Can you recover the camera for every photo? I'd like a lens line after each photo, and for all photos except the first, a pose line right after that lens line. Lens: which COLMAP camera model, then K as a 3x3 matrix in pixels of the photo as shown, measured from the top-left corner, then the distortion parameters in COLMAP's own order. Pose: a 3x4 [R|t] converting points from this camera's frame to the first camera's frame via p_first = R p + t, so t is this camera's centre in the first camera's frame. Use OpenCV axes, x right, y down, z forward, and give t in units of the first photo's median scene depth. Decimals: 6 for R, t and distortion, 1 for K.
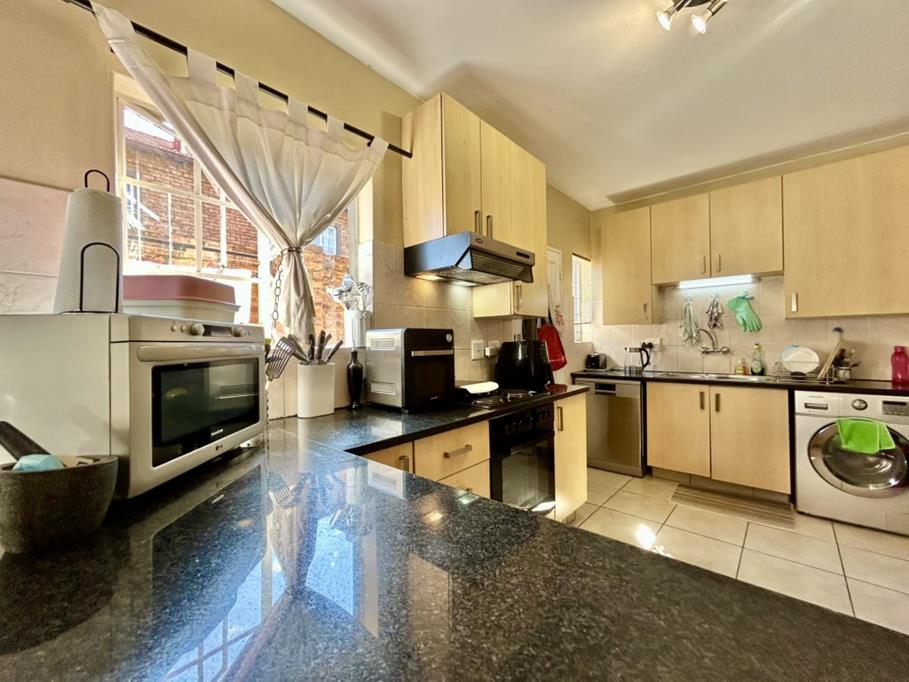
lens RADIAL K [[366.2, 0, 454.2], [0, 366.2, 343.6], [0, 0, 1]] dist [-0.003309, 0.001055]
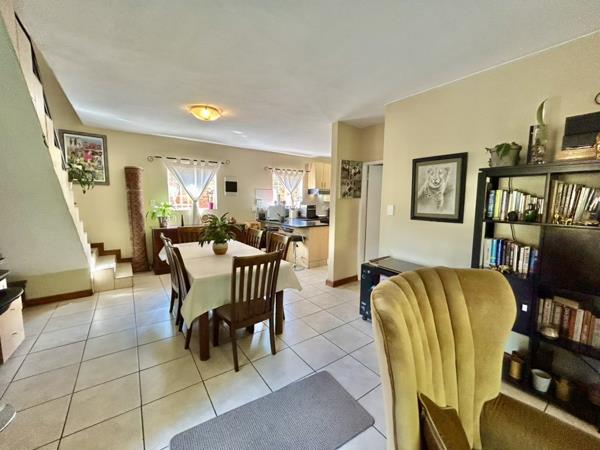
lens RADIAL K [[241.7, 0, 301.2], [0, 241.7, 224.9], [0, 0, 1]] dist [-0.003309, 0.001055]
pose [[0.975811, 0.058608, -0.210614, 0.619255], [-0.033463, 0.992085, 0.121029, -0.194076], [0.216040, -0.111054, 0.970048, -2.892186]]
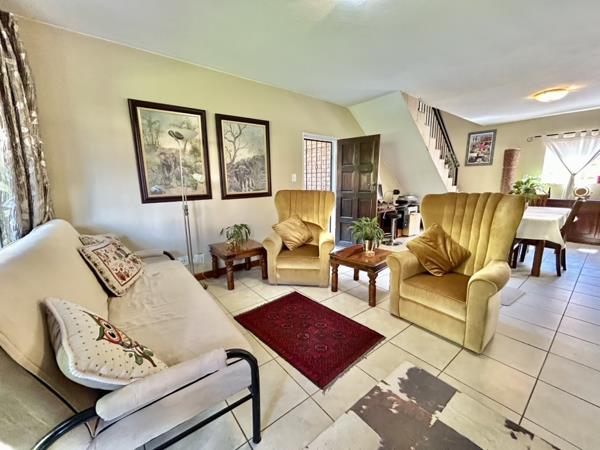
lens RADIAL K [[241.7, 0, 302.0], [0, 241.7, 225.8], [0, 0, 1]] dist [-0.003309, 0.001055]
pose [[-0.172321, 0.199780, -0.964569, 2.239159], [0.017894, 0.979691, 0.199716, -0.114320], [0.984878, 0.017155, -0.172396, -2.968581]]
